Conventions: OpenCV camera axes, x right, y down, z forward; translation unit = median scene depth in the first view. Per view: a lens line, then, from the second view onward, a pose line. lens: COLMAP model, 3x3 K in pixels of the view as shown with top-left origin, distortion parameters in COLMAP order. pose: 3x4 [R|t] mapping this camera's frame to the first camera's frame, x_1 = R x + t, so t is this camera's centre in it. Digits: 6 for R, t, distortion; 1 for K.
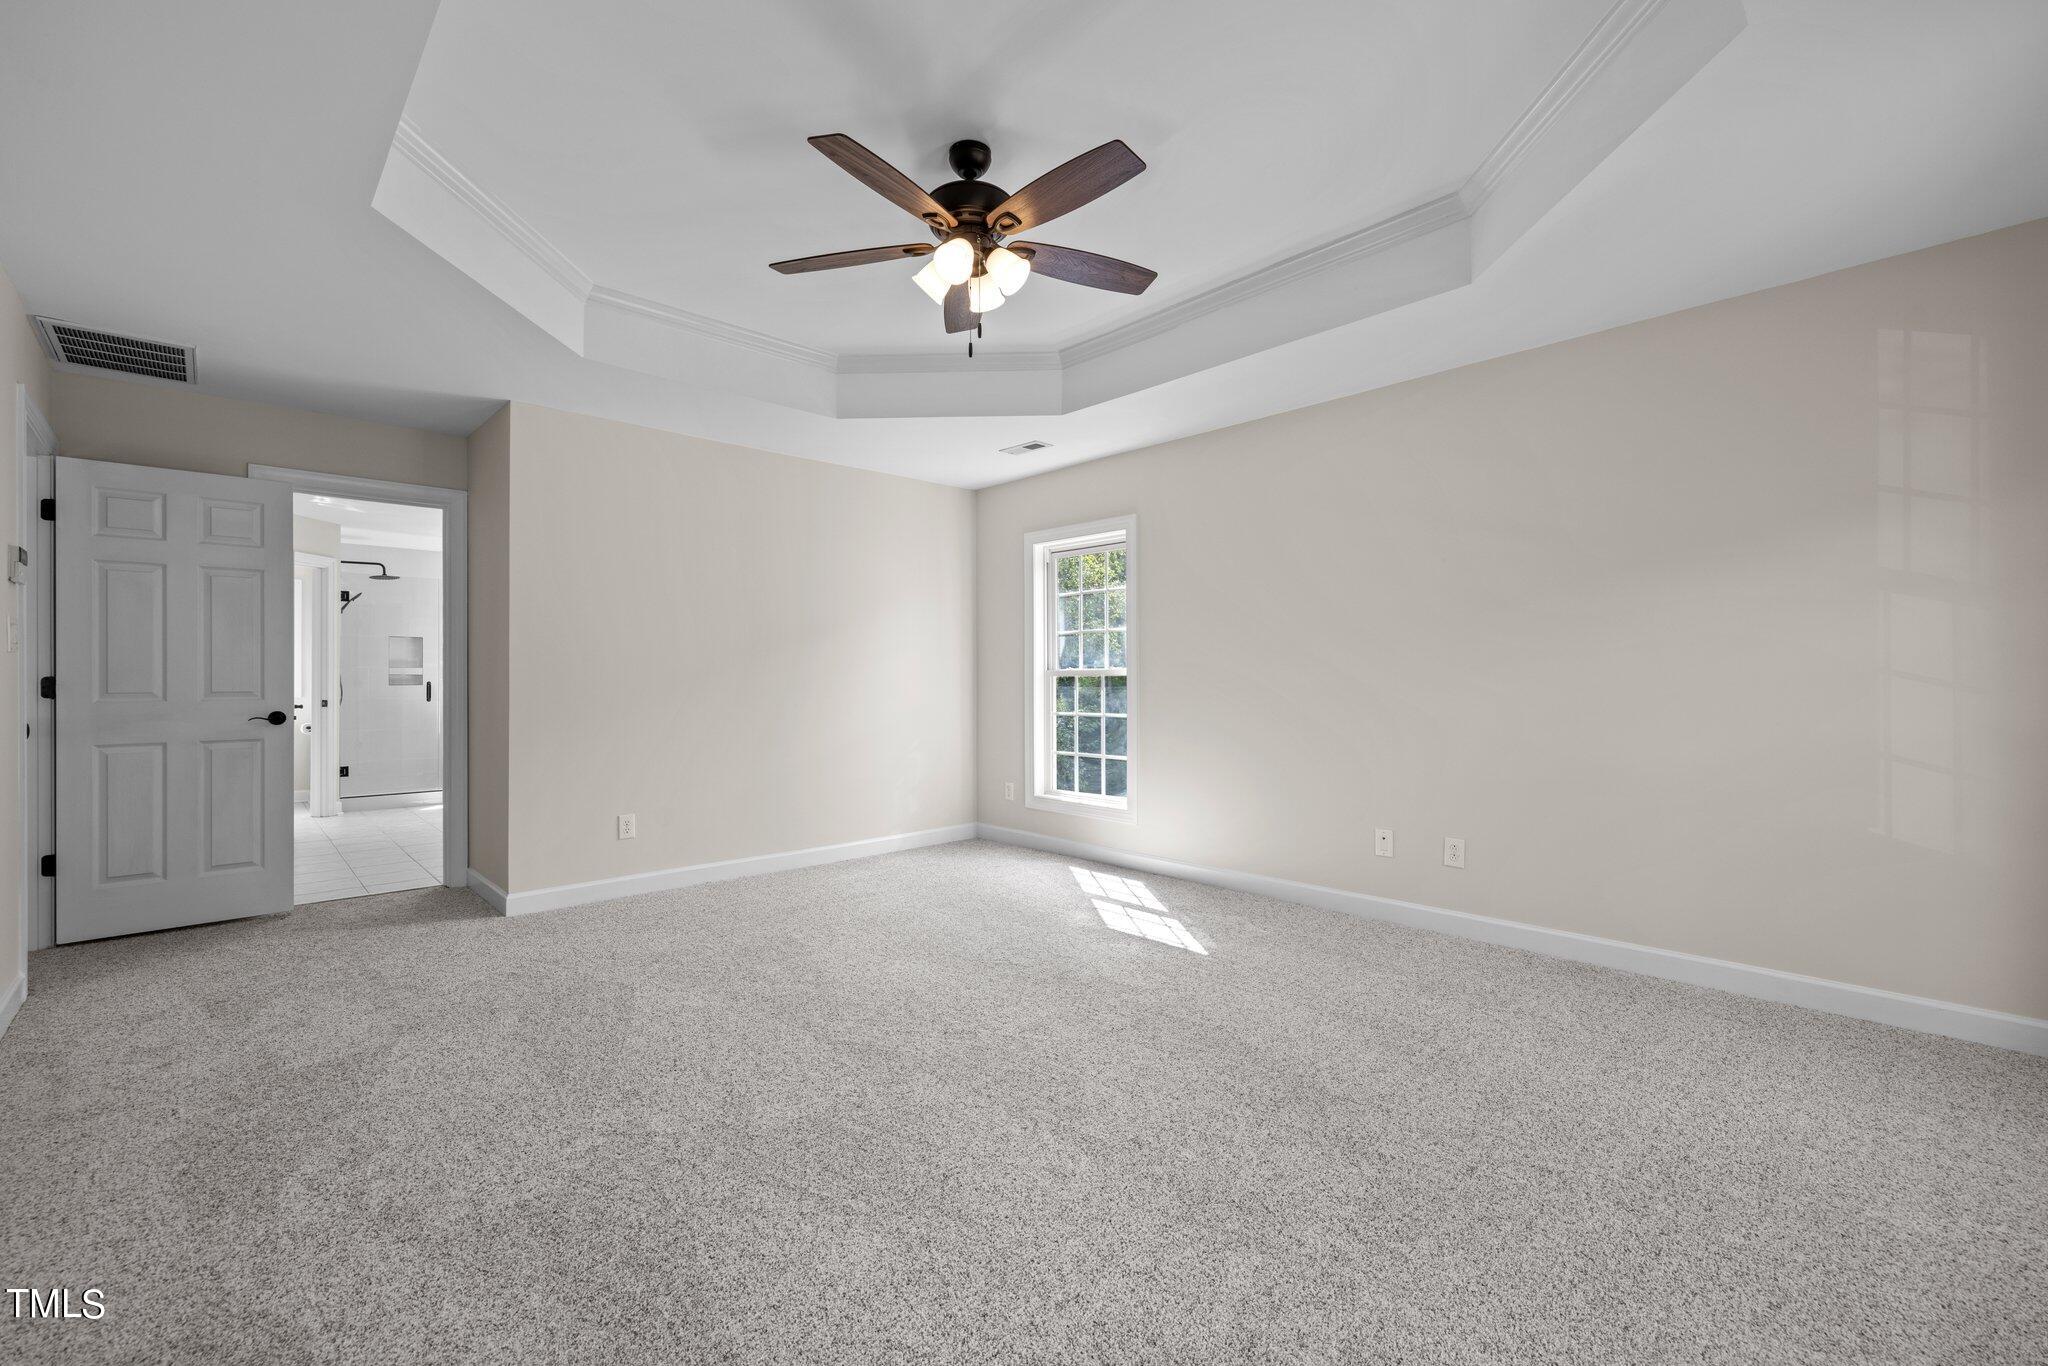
lens RADIAL K [[855.2, 0, 1015.5], [0, 855.2, 670.7], [0, 0, 1]] dist [-0.000580, 0.000444]
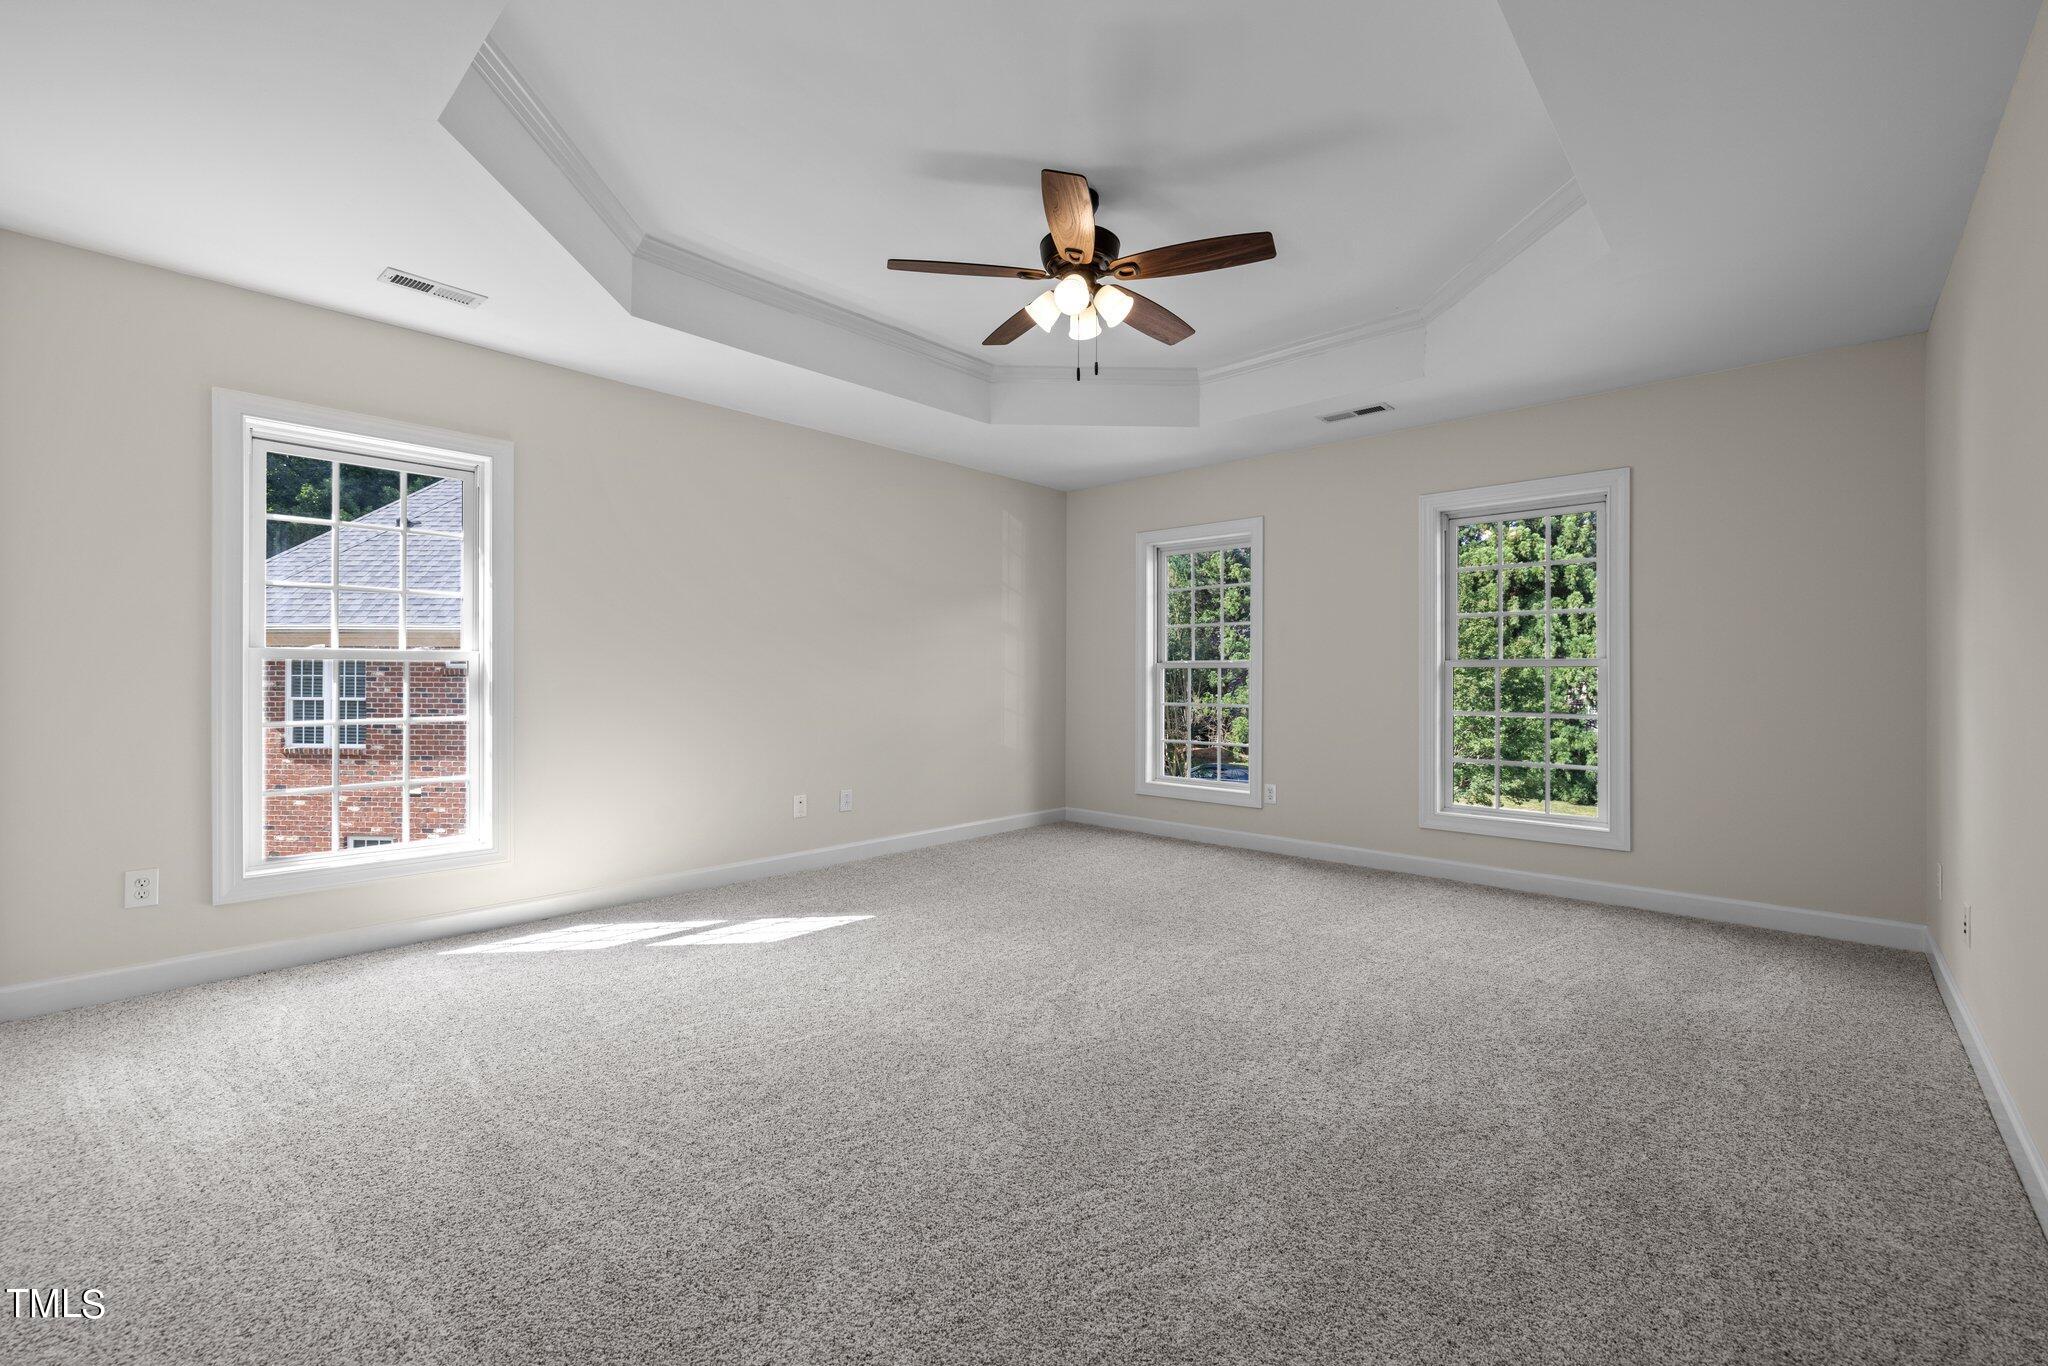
lens RADIAL K [[855.2, 0, 1015.5], [0, 855.2, 670.7], [0, 0, 1]] dist [-0.000580, 0.000444]
pose [[-0.071455, 0.008421, 0.997408, -0.786878], [-0.012540, 0.999878, -0.009340, 0.018222], [-0.997365, -0.013175, -0.071340, 0.784230]]
